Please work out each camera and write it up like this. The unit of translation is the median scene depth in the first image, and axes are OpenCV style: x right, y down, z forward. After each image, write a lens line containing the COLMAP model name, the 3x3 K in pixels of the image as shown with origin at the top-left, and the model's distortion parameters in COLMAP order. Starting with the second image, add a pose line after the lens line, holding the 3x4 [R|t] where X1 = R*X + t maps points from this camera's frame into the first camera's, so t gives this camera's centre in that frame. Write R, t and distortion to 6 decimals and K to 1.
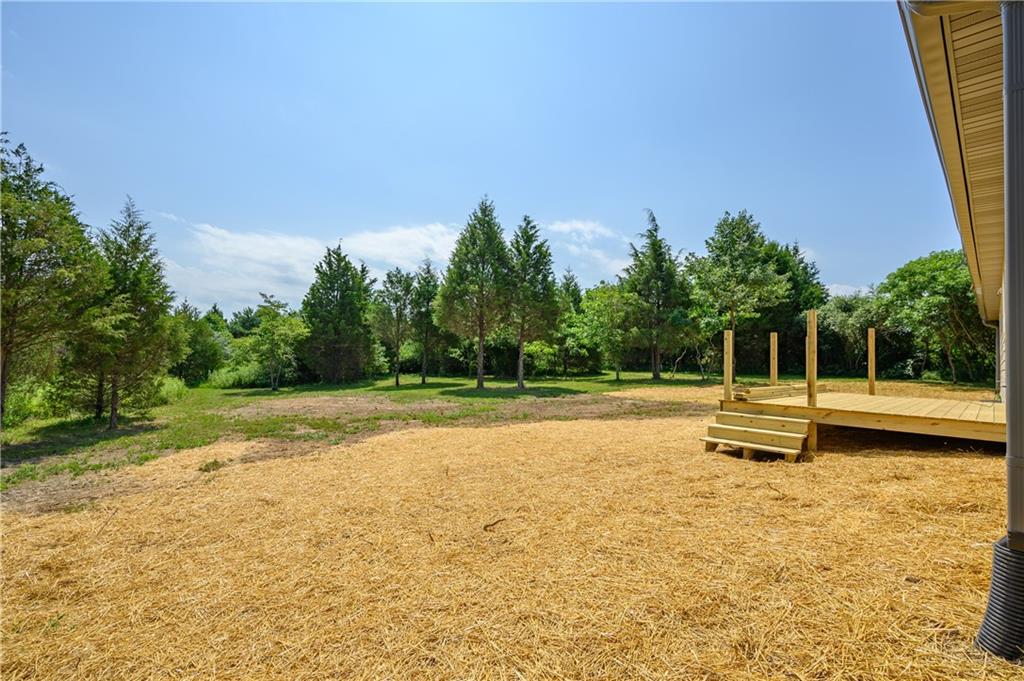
lens RADIAL K [[459.1, 0, 507.7], [0, 459.1, 342.2], [0, 0, 1]] dist [0.004944, 0.000369]
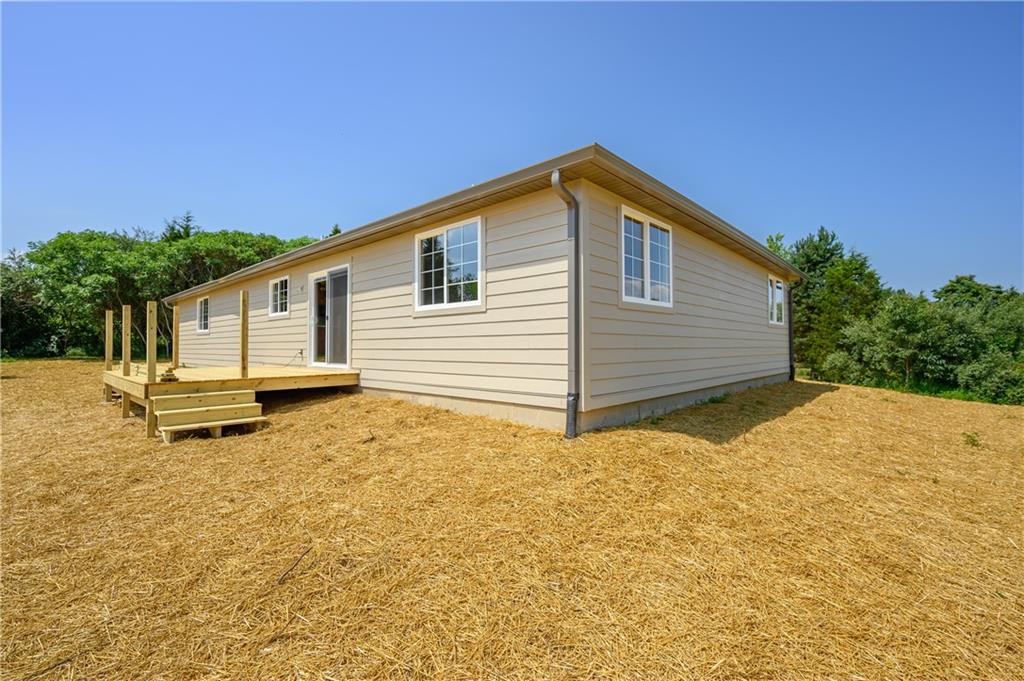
lens RADIAL K [[459.1, 0, 507.3], [0, 459.1, 340.8], [0, 0, 1]] dist [0.004944, 0.000369]
pose [[-0.074428, -0.013310, 0.997138, -0.173589], [-0.034660, 0.999341, 0.010752, 0.005764], [-0.996624, -0.033760, -0.074841, 0.157734]]
